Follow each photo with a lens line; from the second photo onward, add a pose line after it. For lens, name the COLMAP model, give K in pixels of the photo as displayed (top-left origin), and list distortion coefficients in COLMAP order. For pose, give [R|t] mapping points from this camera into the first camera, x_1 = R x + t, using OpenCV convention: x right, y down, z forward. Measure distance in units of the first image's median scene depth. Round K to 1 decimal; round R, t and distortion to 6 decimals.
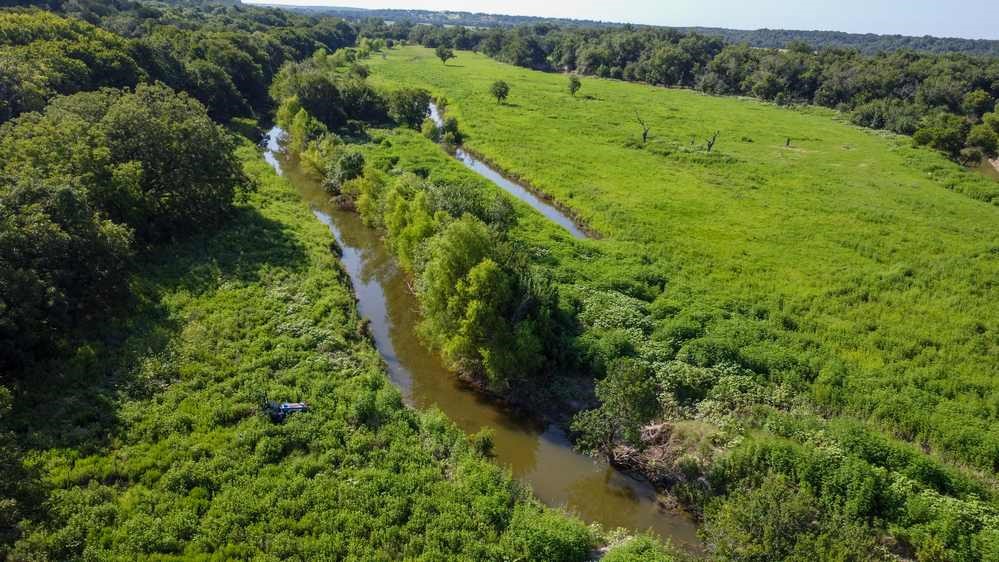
lens RADIAL K [[714.6, 0, 499.5], [0, 714.6, 281.0], [0, 0, 1]] dist [-0.033057, -0.005133]
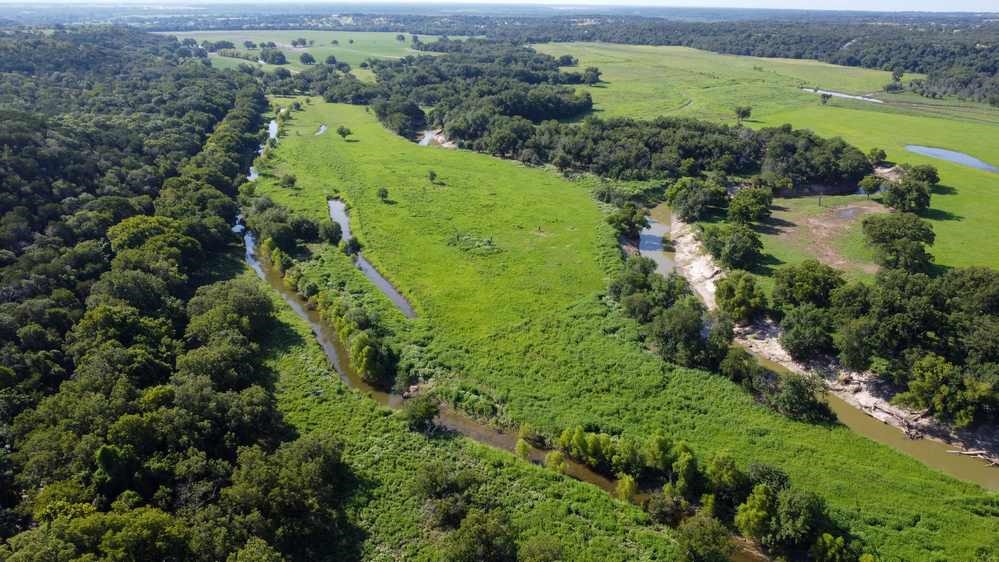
lens RADIAL K [[714.6, 0, 499.5], [0, 714.6, 281.0], [0, 0, 1]] dist [-0.033057, -0.005133]
pose [[0.989632, -0.090624, 0.111429, 0.213418], [0.087517, 0.995634, 0.032473, -0.327559], [-0.113886, -0.022384, 0.993242, -2.089674]]
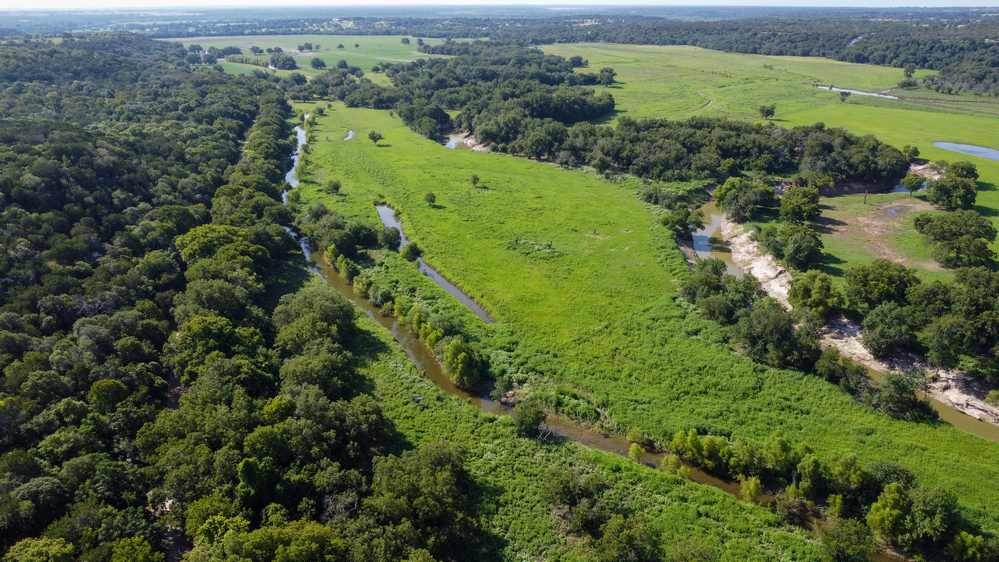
lens RADIAL K [[714.6, 0, 499.5], [0, 714.6, 281.0], [0, 0, 1]] dist [-0.033057, -0.005133]
pose [[0.987701, -0.106138, 0.114814, -0.163666], [0.103219, 0.994173, 0.031089, -0.379470], [-0.117444, -0.018856, 0.992900, -2.051156]]
